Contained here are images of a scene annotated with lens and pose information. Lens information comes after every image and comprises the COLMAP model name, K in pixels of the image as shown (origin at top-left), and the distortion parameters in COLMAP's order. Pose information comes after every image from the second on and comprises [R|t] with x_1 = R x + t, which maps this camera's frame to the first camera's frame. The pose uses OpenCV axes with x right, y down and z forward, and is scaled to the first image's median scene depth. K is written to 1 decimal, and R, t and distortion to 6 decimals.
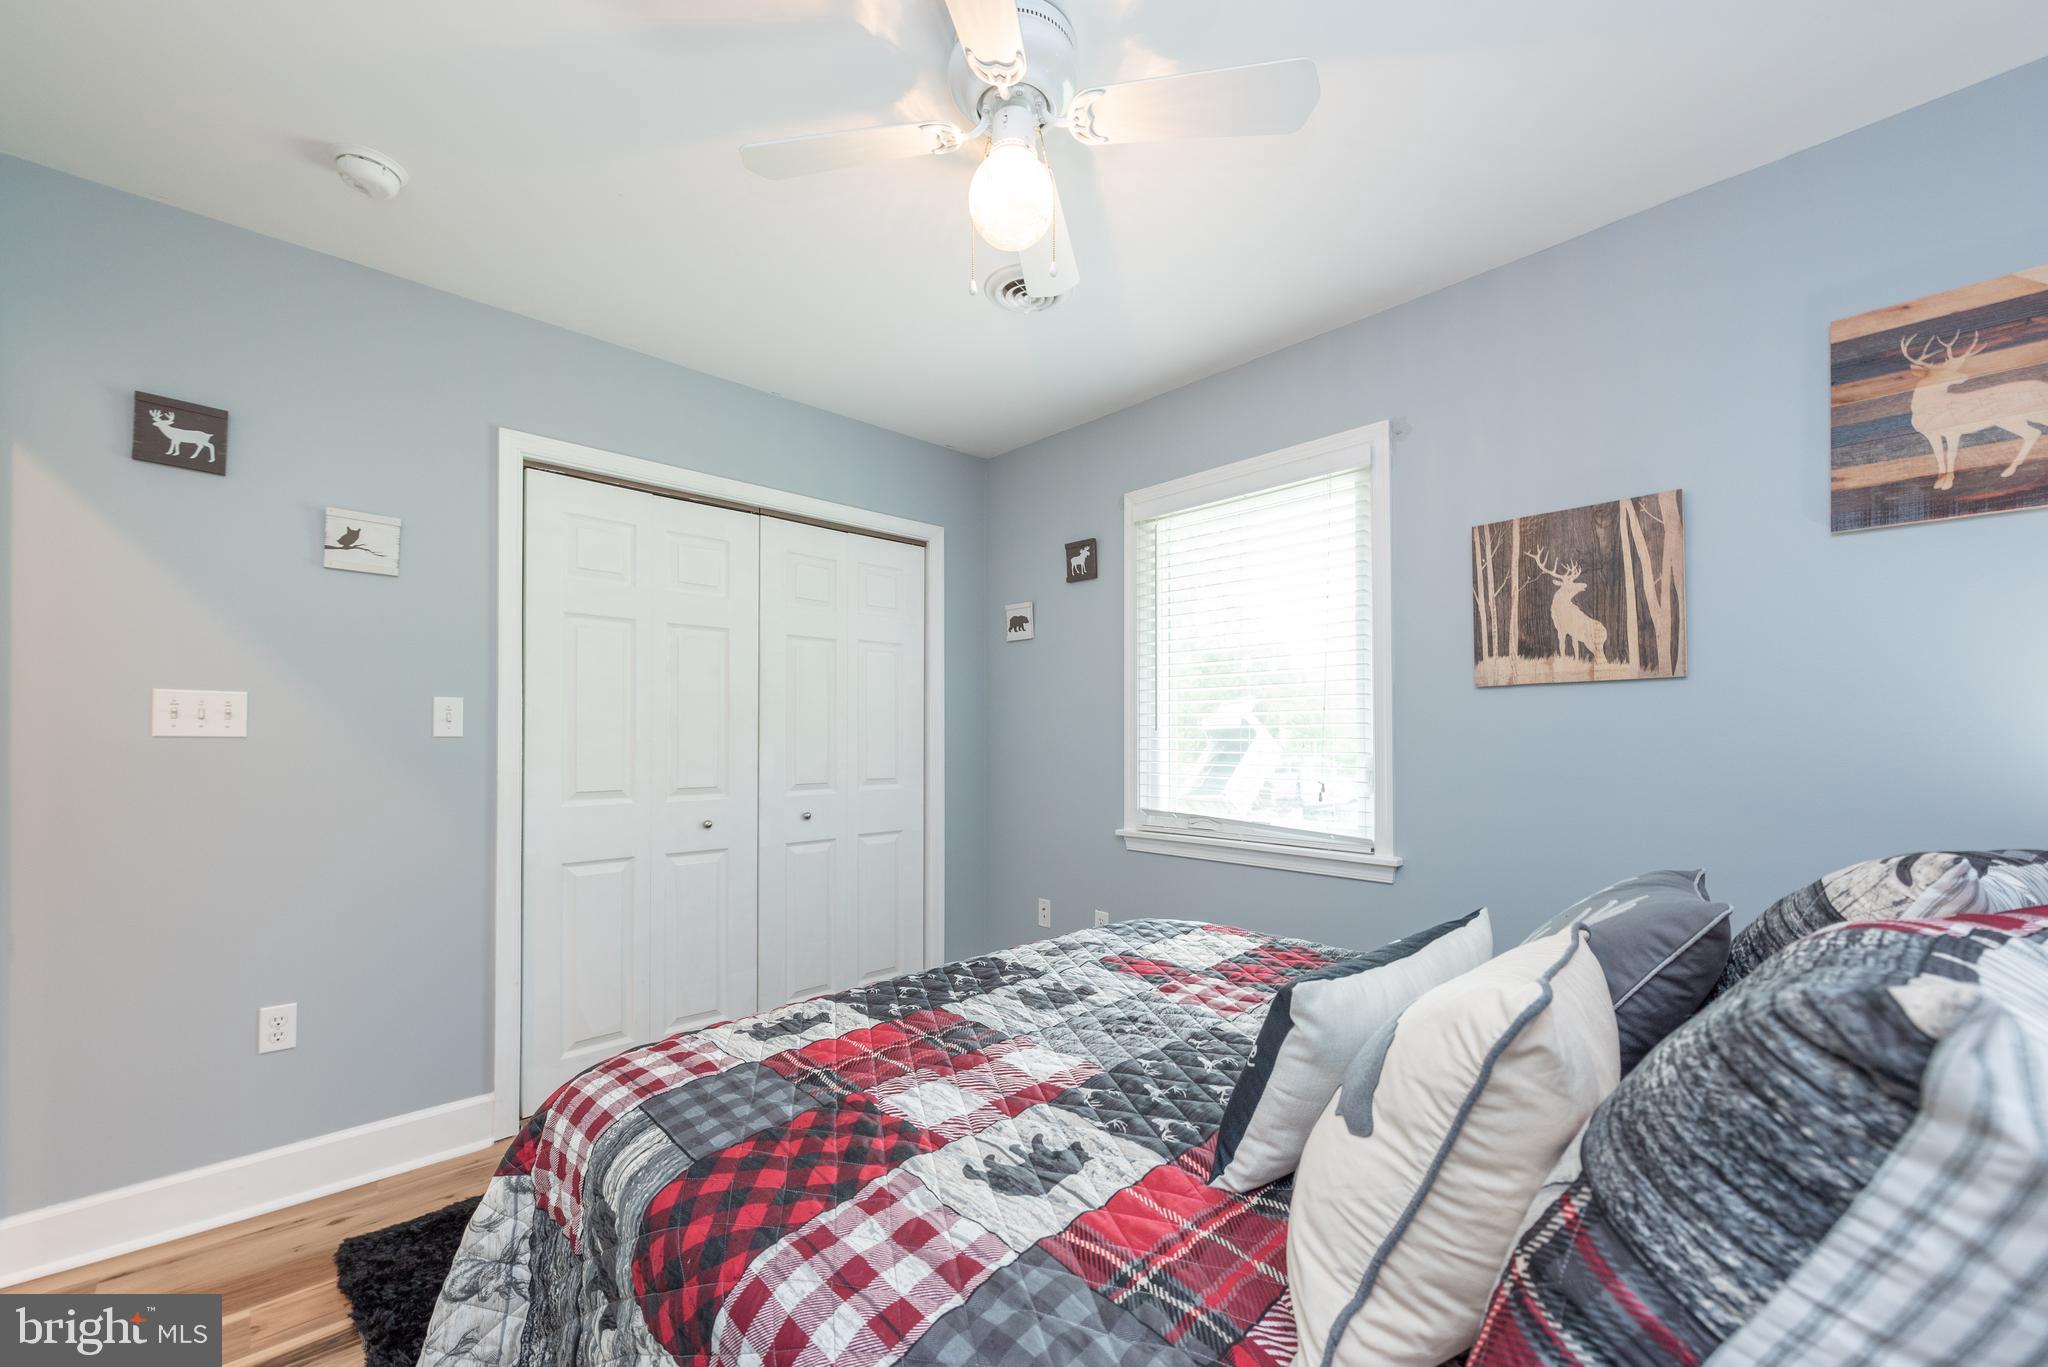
lens RADIAL K [[801.9, 0, 984.7], [0, 801.9, 735.0], [0, 0, 1]] dist [0.008456, -0.000049]
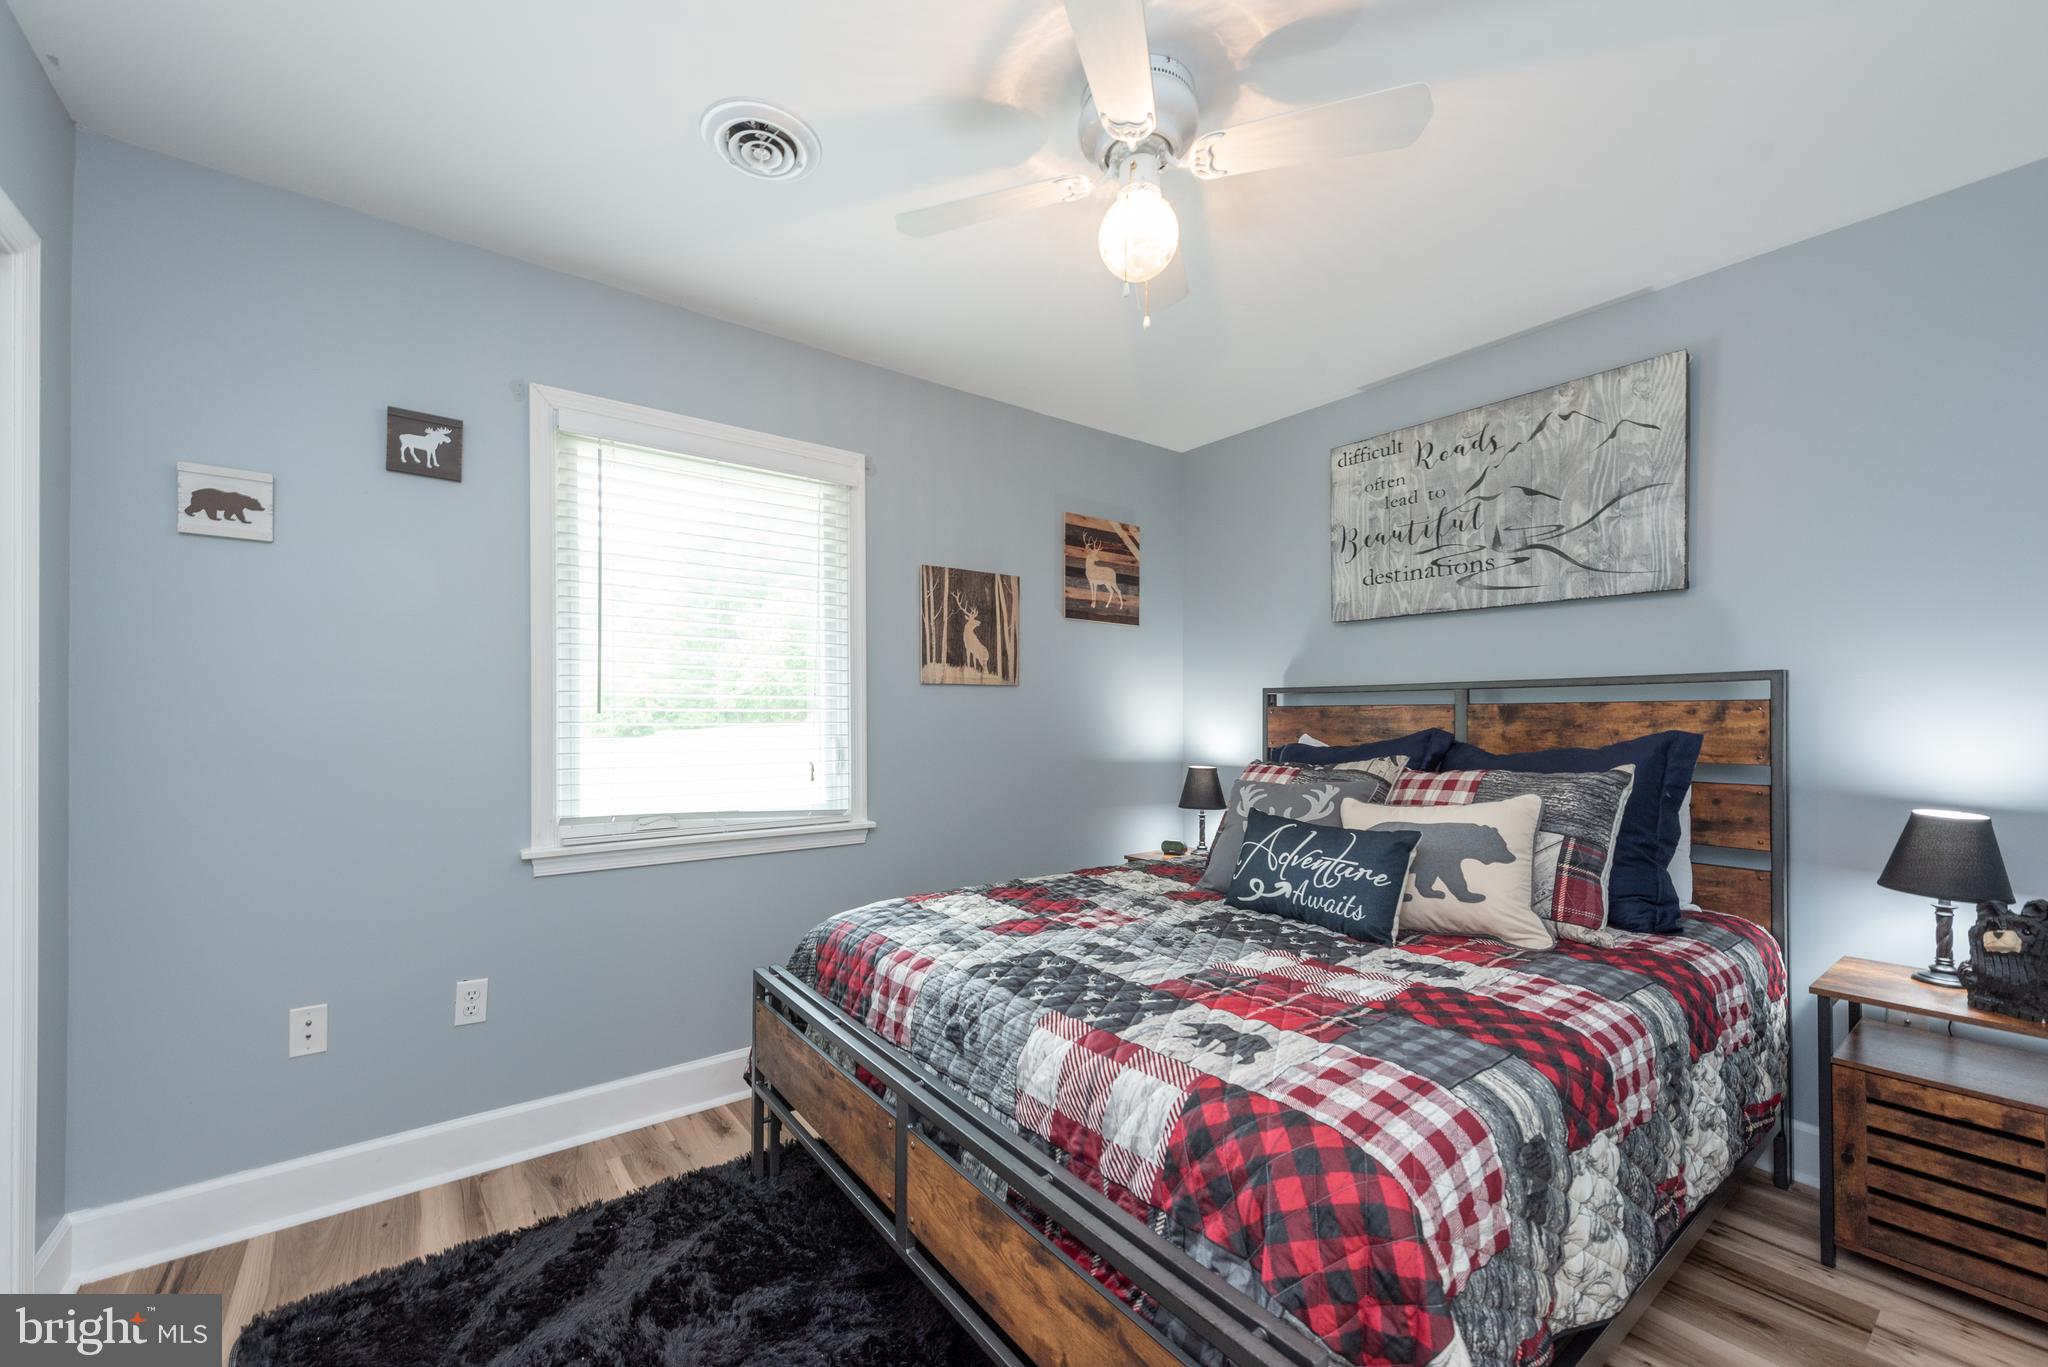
lens RADIAL K [[814.3, 0, 1027.6], [0, 814.3, 716.4], [0, 0, 1]] dist [0.001396, 0.000070]
pose [[0.089103, 0.005093, 0.996009, -0.797253], [-0.002408, 0.999985, -0.004898, 0.001435], [-0.996020, -0.001961, 0.089114, 0.766480]]
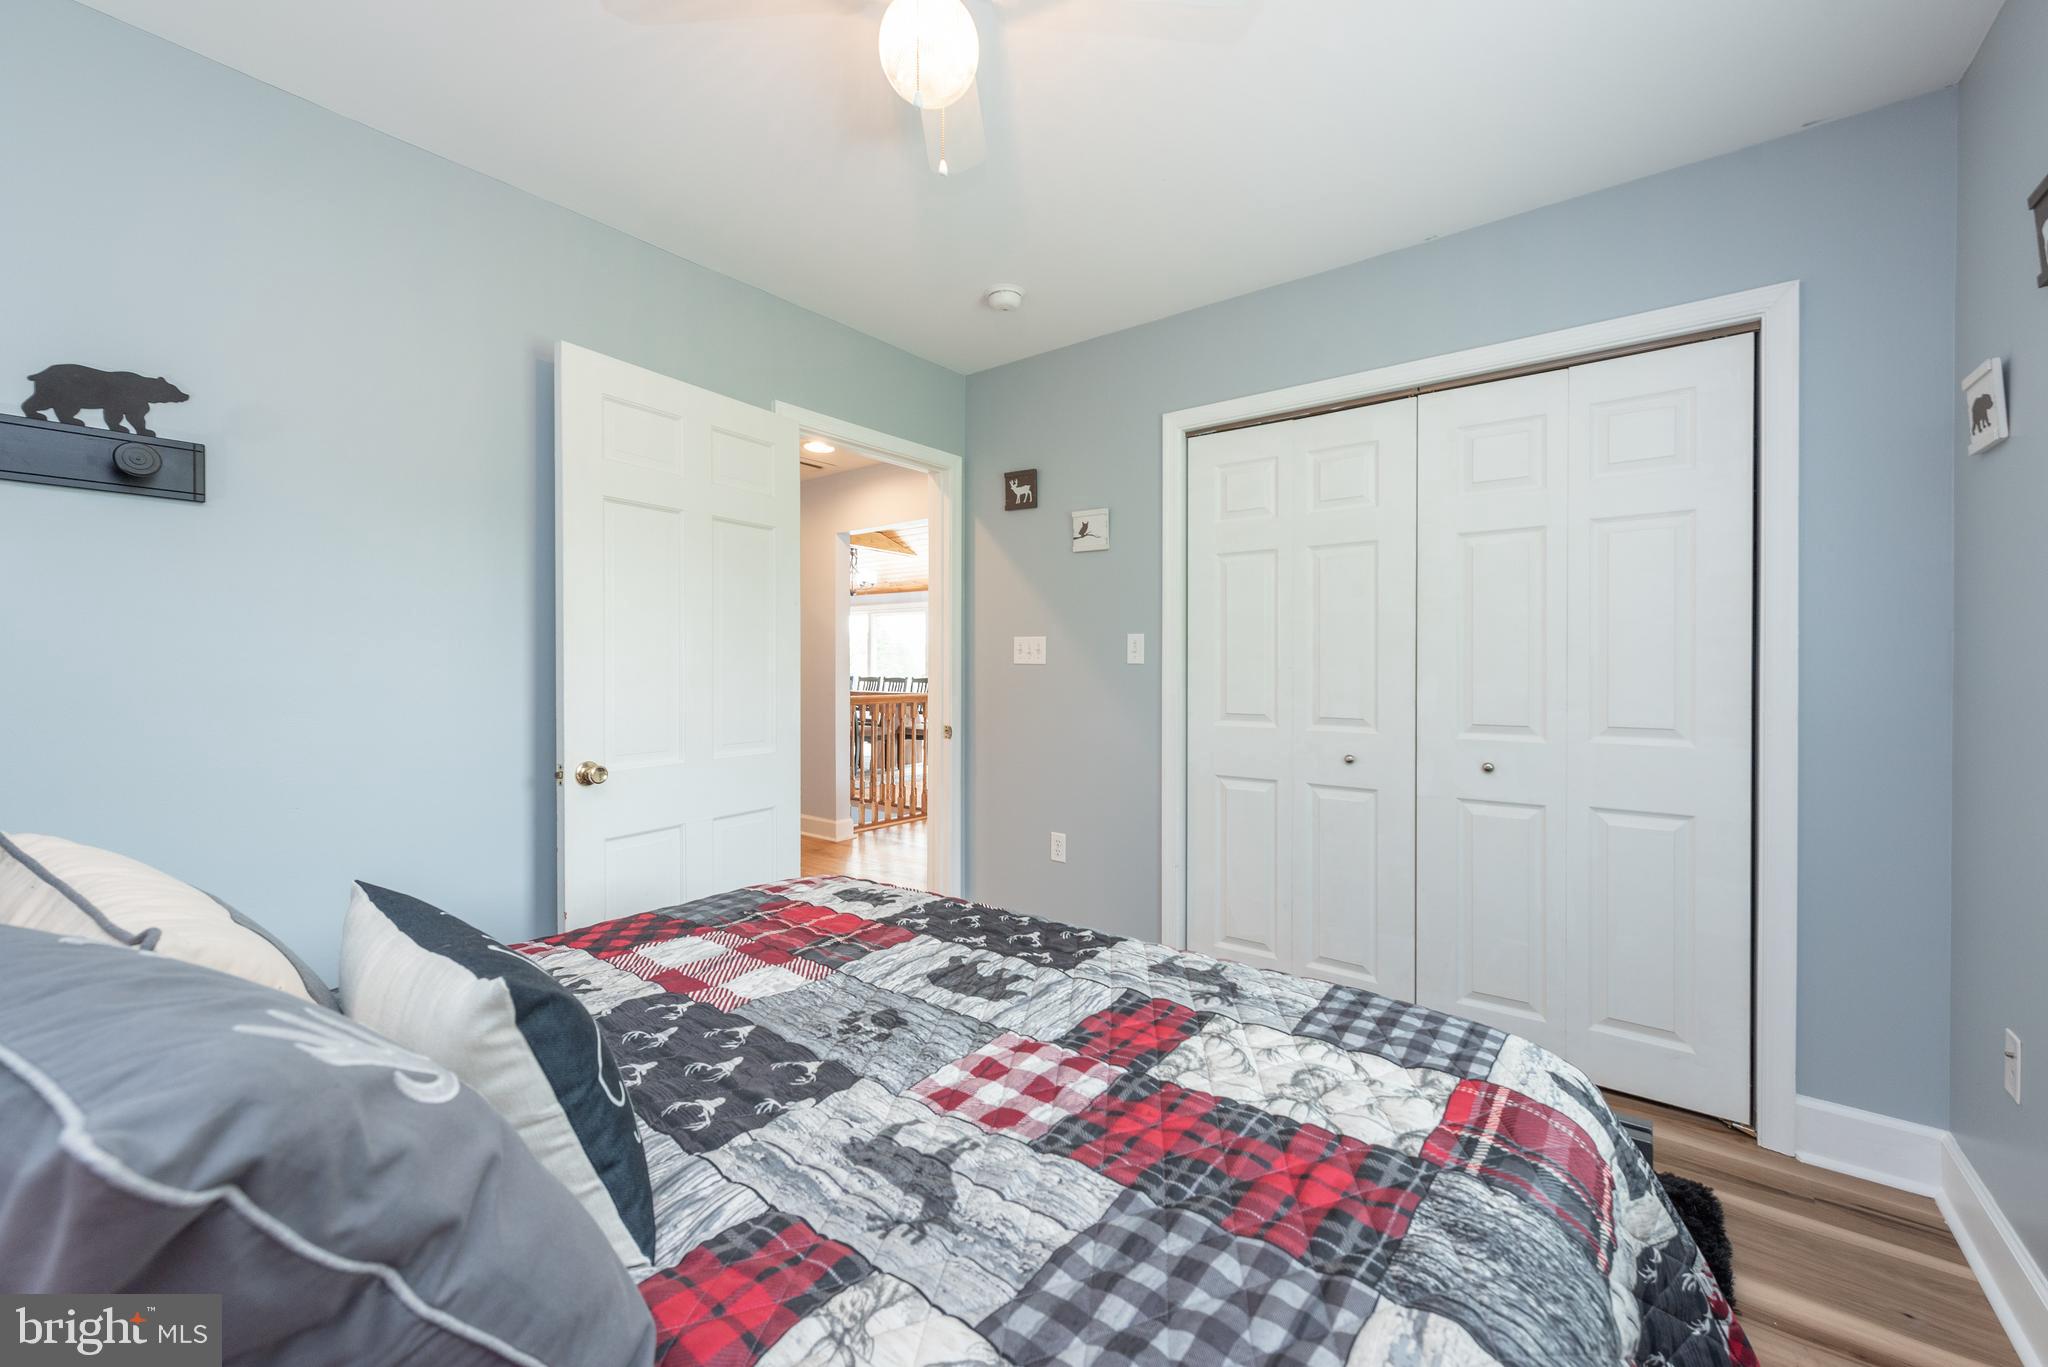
lens RADIAL K [[801.8, 0, 1070.7], [0, 801.8, 672.5], [0, 0, 1]] dist [0.000927, 0.000020]
pose [[0.209375, 0.005539, -0.977820, 0.676809], [0.001535, 0.999981, 0.005993, 0.009330], [0.977834, -0.002756, 0.209362, 0.703278]]
